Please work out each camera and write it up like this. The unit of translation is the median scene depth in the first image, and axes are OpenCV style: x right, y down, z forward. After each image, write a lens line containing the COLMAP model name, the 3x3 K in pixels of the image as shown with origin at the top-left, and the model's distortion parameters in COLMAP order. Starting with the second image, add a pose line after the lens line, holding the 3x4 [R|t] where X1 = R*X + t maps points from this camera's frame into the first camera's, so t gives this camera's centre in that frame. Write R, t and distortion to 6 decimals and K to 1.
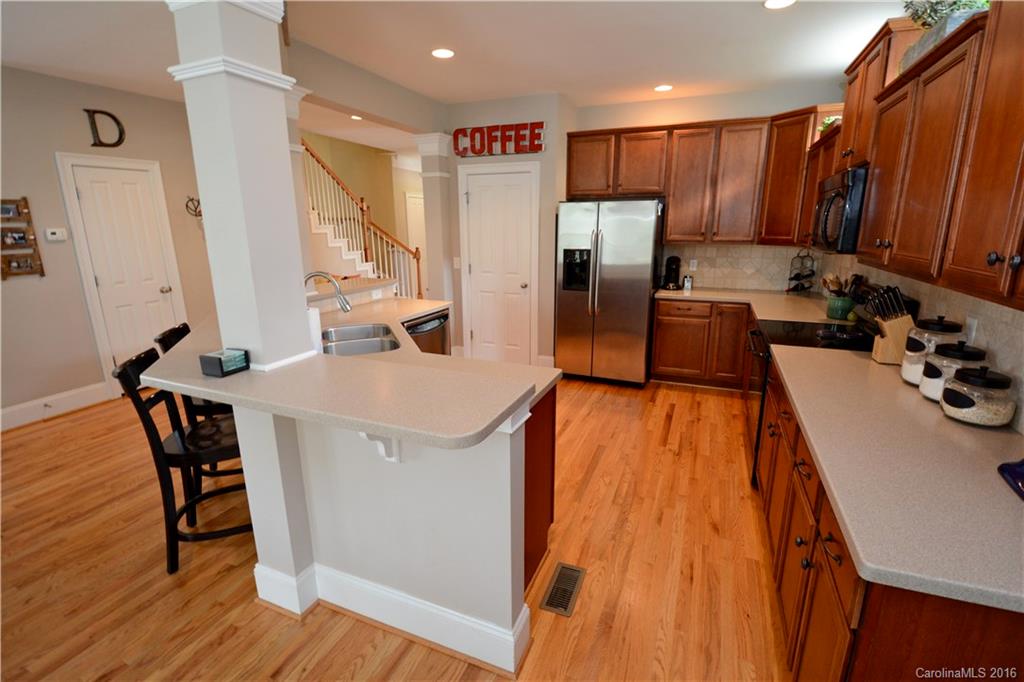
lens RADIAL K [[473.5, 0, 525.5], [0, 473.5, 341.2], [0, 0, 1]] dist [-0.002274, -0.015231]
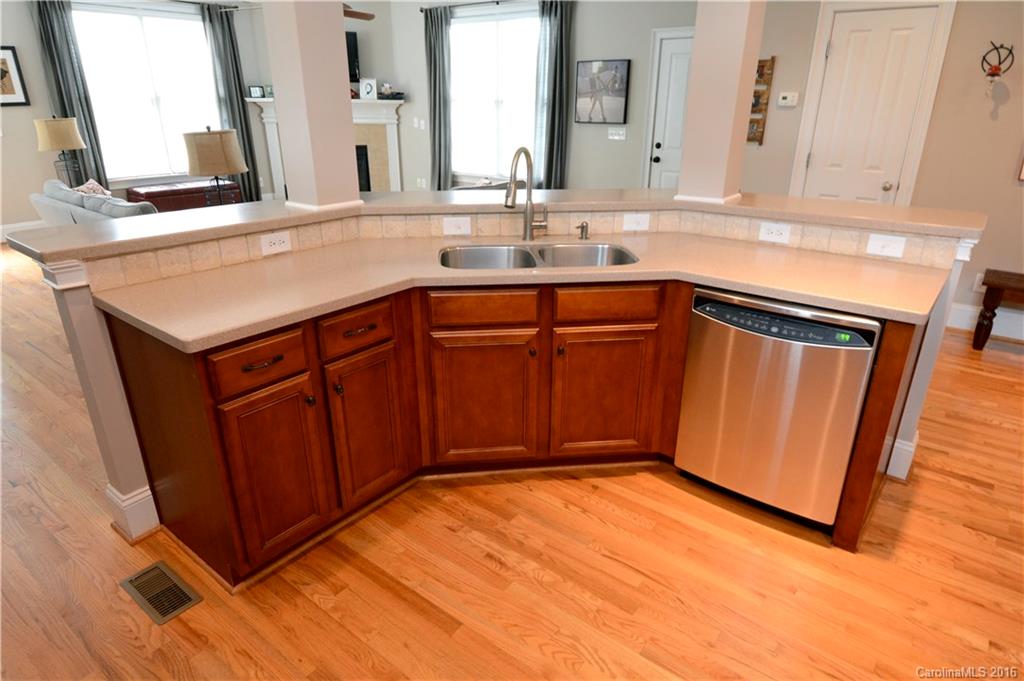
lens RADIAL K [[603.6, 0, 512.0], [0, 603.6, 340.5], [0, 0, 1]] dist [-0.005171, -0.002332]
pose [[-0.277391, 0.357541, -0.891750, 0.351973], [-0.241577, 0.872398, 0.424927, -0.193536], [0.929890, 0.333298, -0.155622, 0.858666]]
